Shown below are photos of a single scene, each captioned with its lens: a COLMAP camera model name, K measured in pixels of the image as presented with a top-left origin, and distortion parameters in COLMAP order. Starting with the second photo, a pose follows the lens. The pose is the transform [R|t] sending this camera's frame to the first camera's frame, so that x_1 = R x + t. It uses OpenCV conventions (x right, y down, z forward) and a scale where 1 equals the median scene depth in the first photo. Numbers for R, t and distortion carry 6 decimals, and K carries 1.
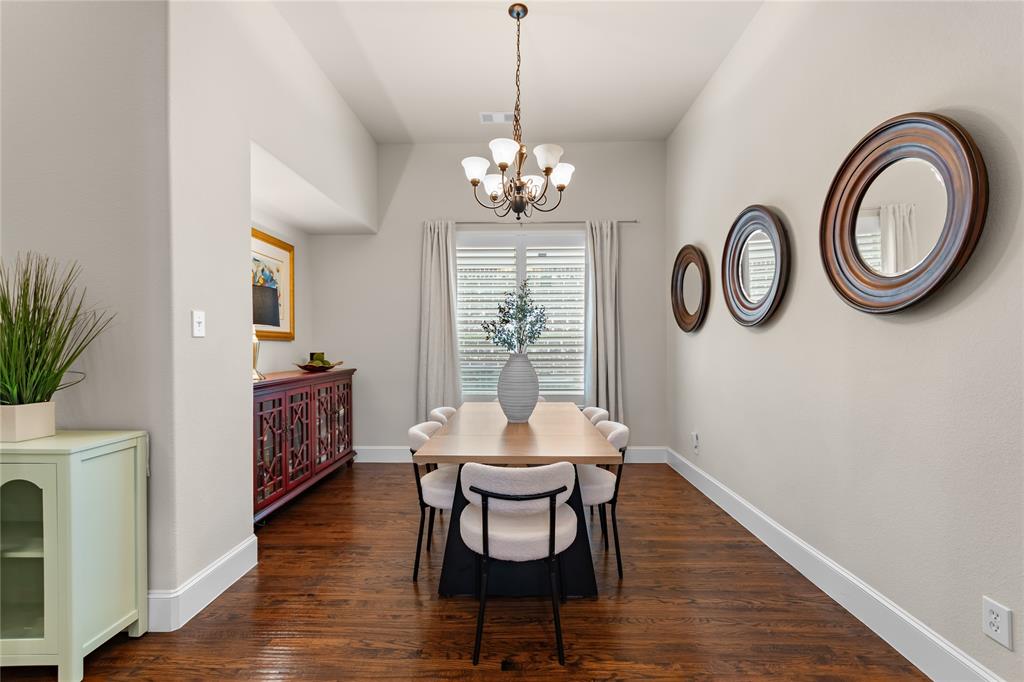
lens RADIAL K [[449.8, 0, 511.8], [0, 449.8, 345.8], [0, 0, 1]] dist [0.004974, 0.000511]
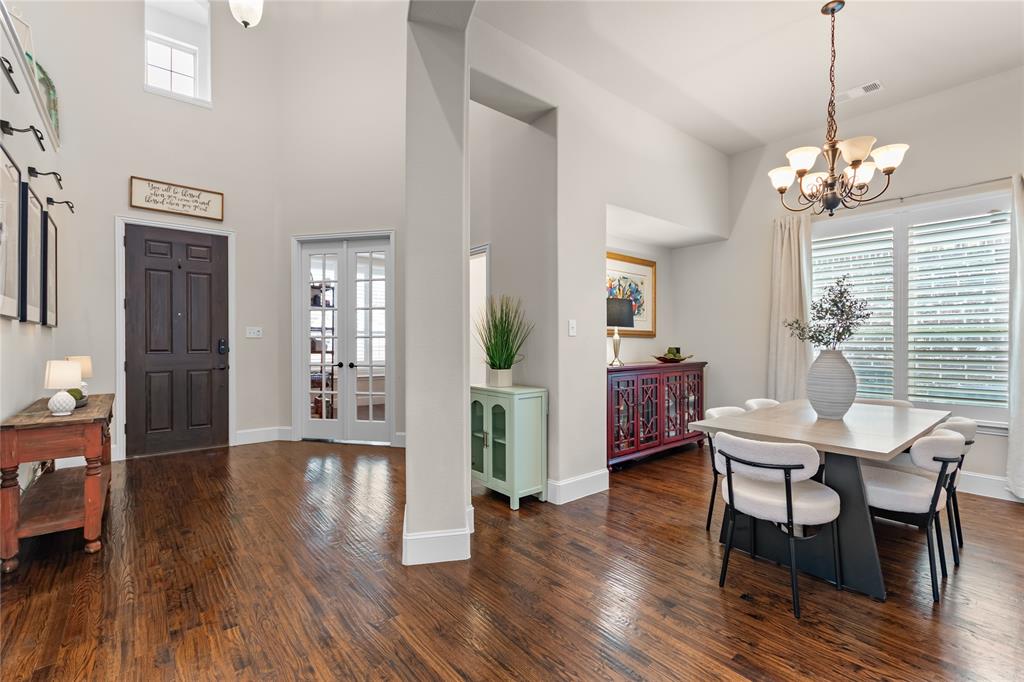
lens RADIAL K [[449.8, 0, 513.1], [0, 449.8, 339.8], [0, 0, 1]] dist [0.004974, 0.000511]
pose [[0.661392, 0.000561, -0.750040, 0.293426], [-0.003810, 0.999989, -0.002612, -0.000405], [0.750031, 0.004585, 0.661387, -0.186283]]
